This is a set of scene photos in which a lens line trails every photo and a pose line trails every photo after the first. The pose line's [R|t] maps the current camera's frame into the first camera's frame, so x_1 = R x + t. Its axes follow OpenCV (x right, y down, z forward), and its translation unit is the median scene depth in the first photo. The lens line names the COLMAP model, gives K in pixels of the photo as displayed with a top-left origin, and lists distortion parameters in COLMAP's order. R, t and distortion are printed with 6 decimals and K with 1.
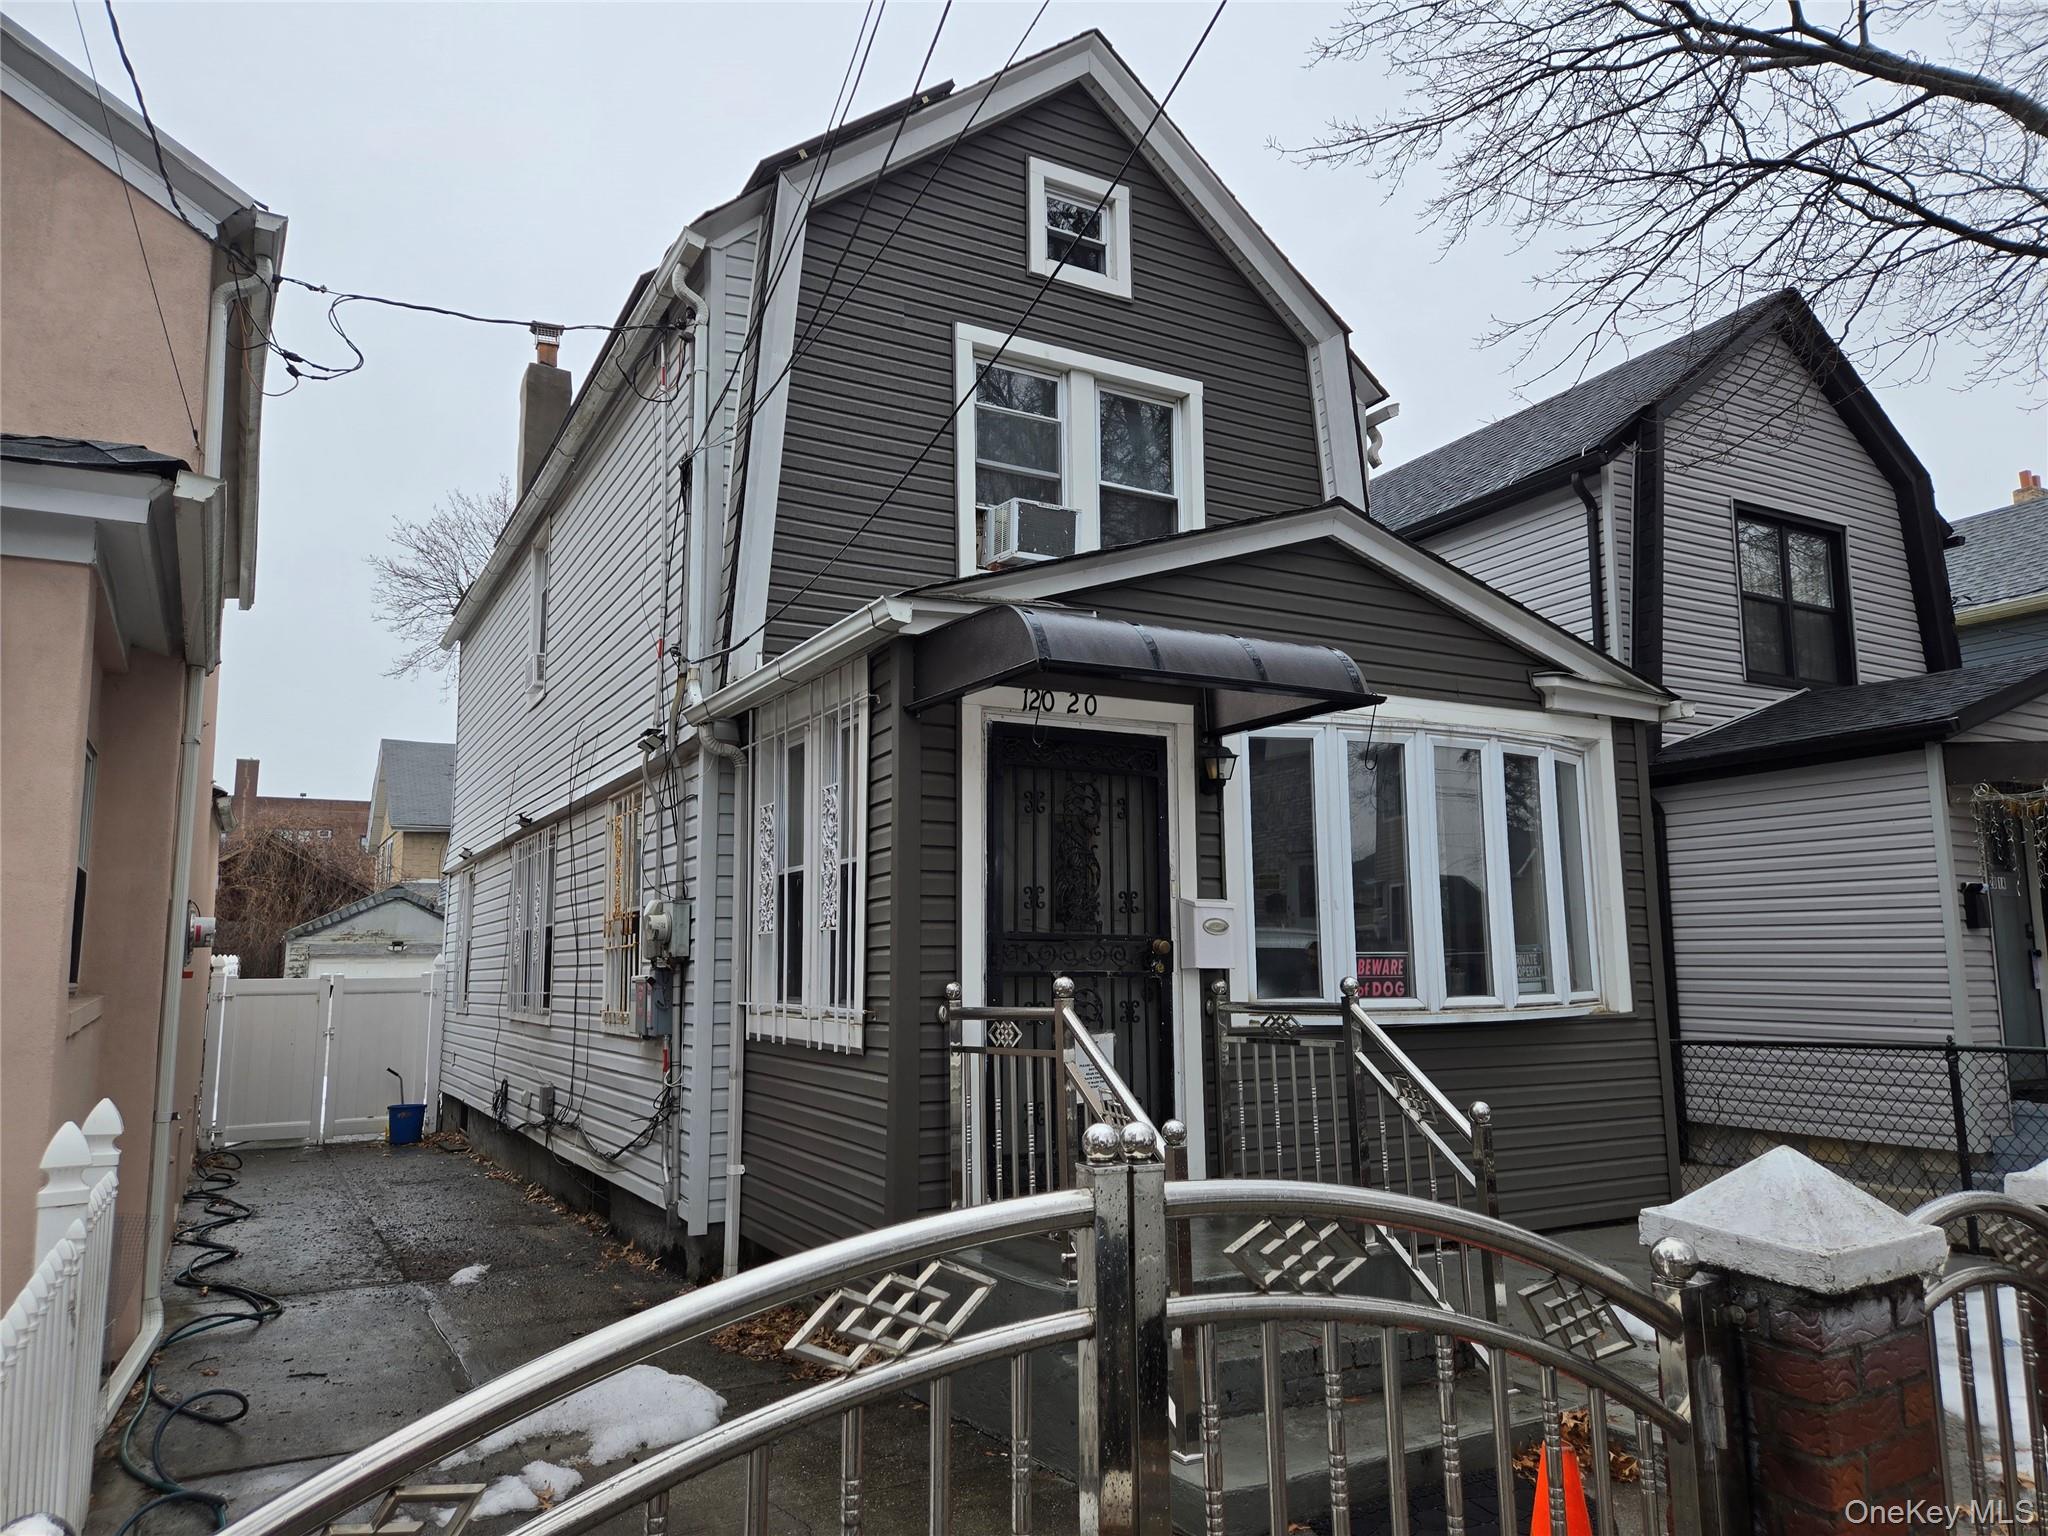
lens RADIAL K [[1362.1, 0, 1024.0], [0, 1362.1, 768.0], [0, 0, 1]] dist [0.073957, -0.052643]
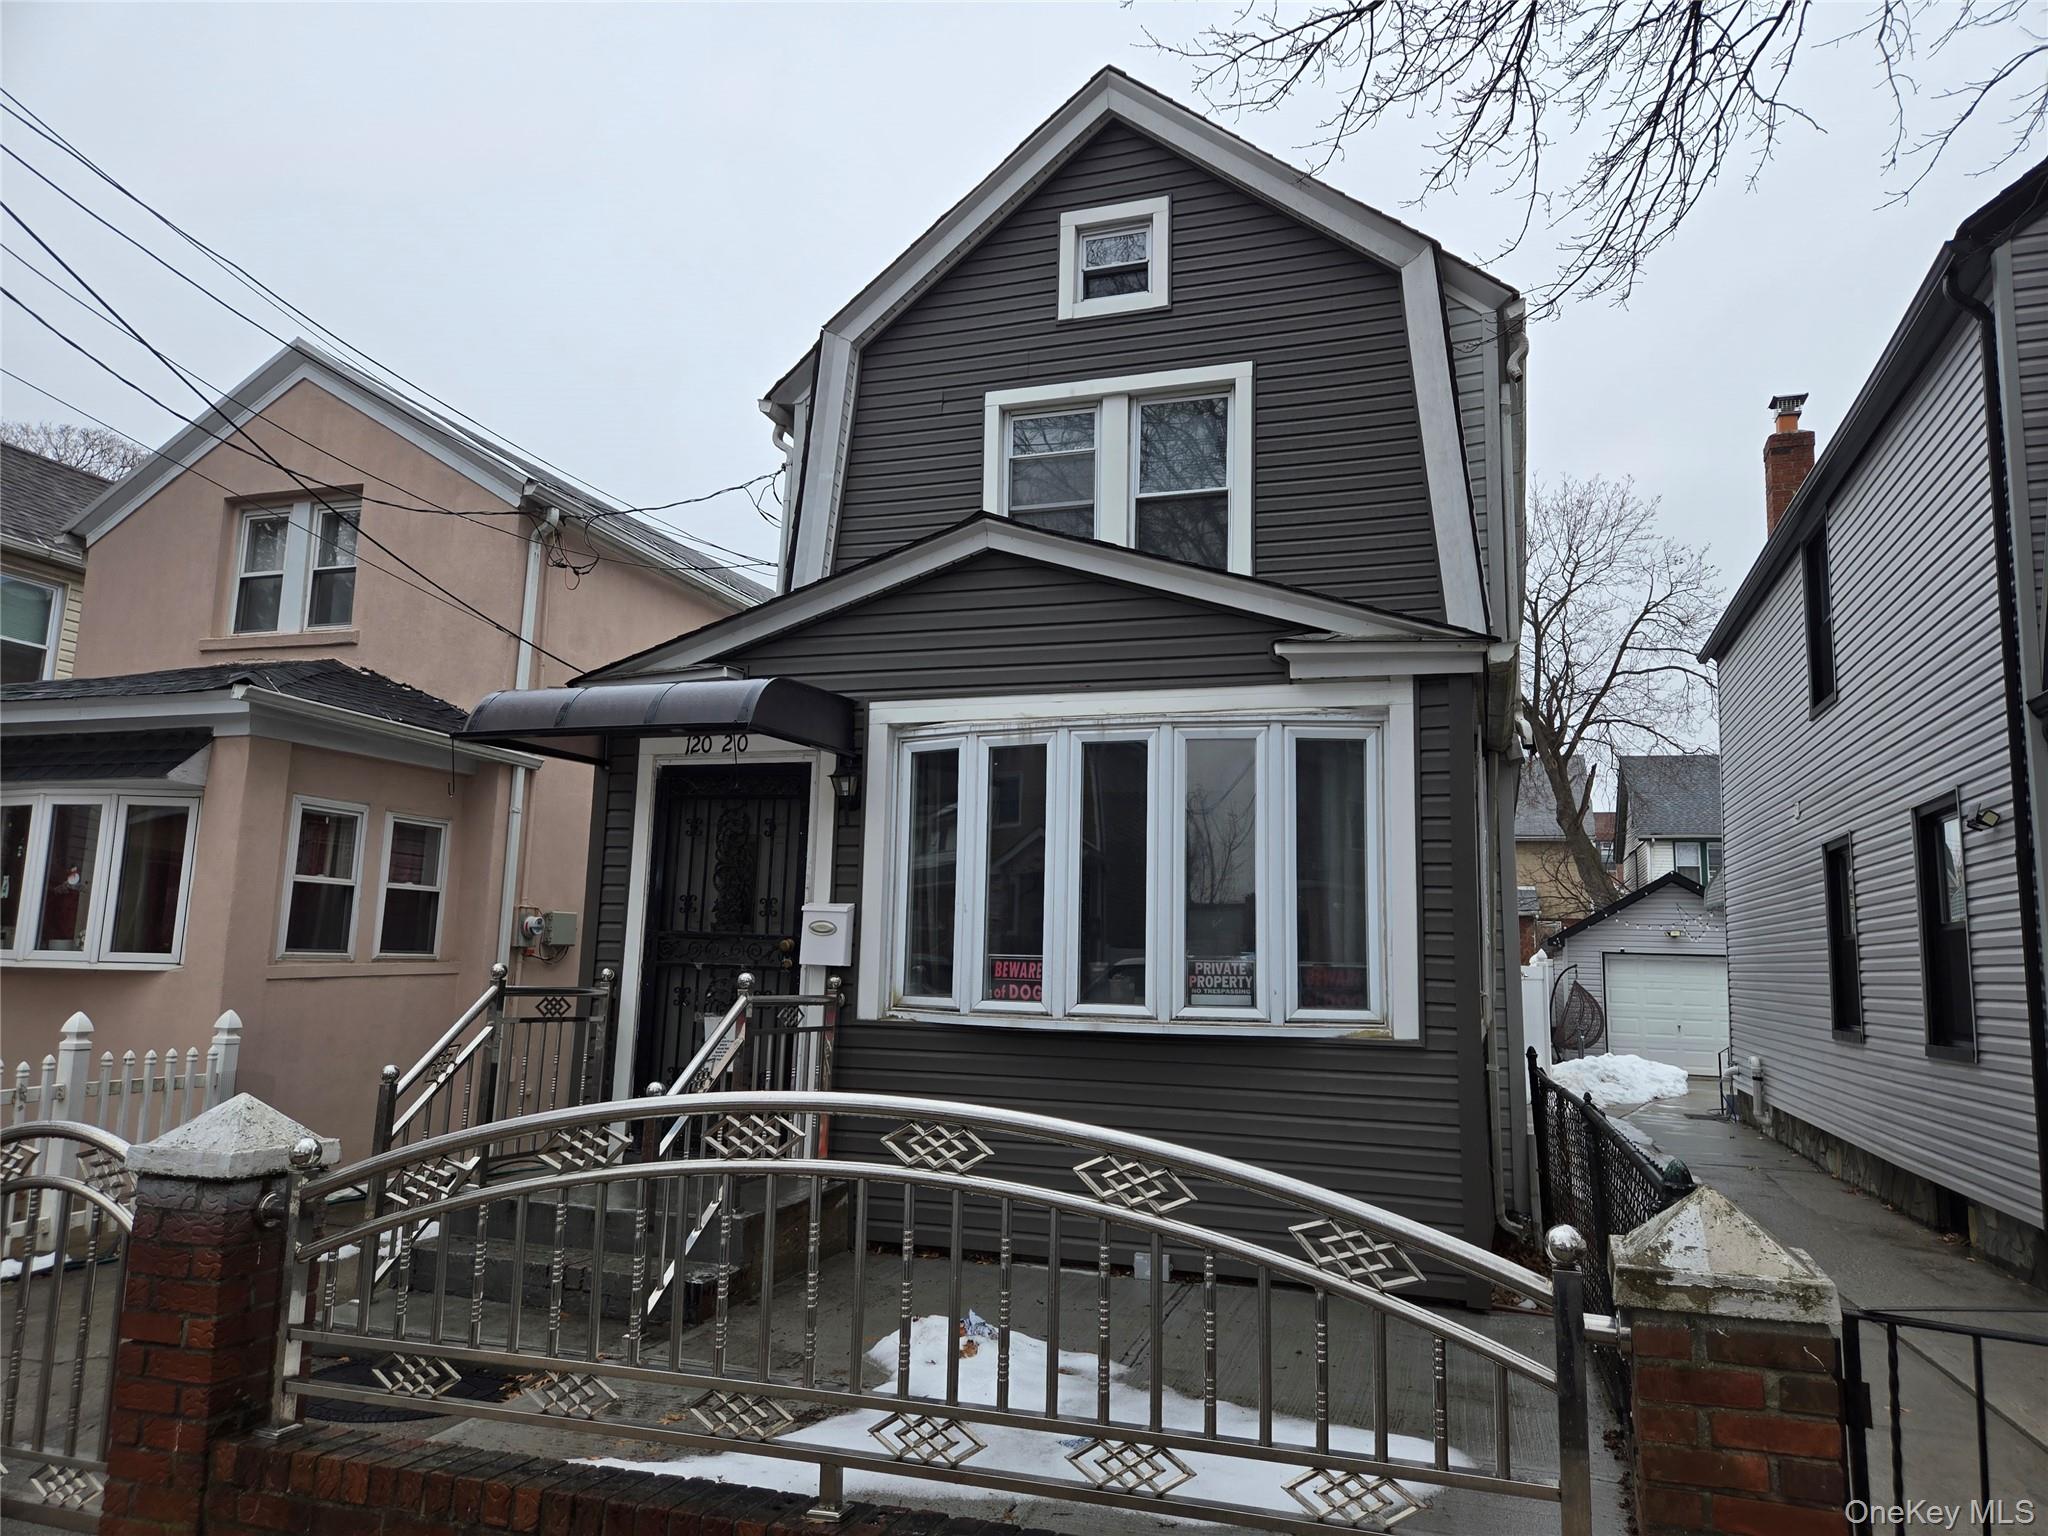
lens RADIAL K [[1361.9, 0, 1032.4], [0, 1361.9, 753.7], [0, 0, 1]] dist [0.076665, -0.051068]
pose [[0.674538, -0.085977, -0.733217, 0.895431], [0.073503, 0.996082, -0.049179, 0.033506], [0.734572, -0.020721, 0.678215, 0.298536]]
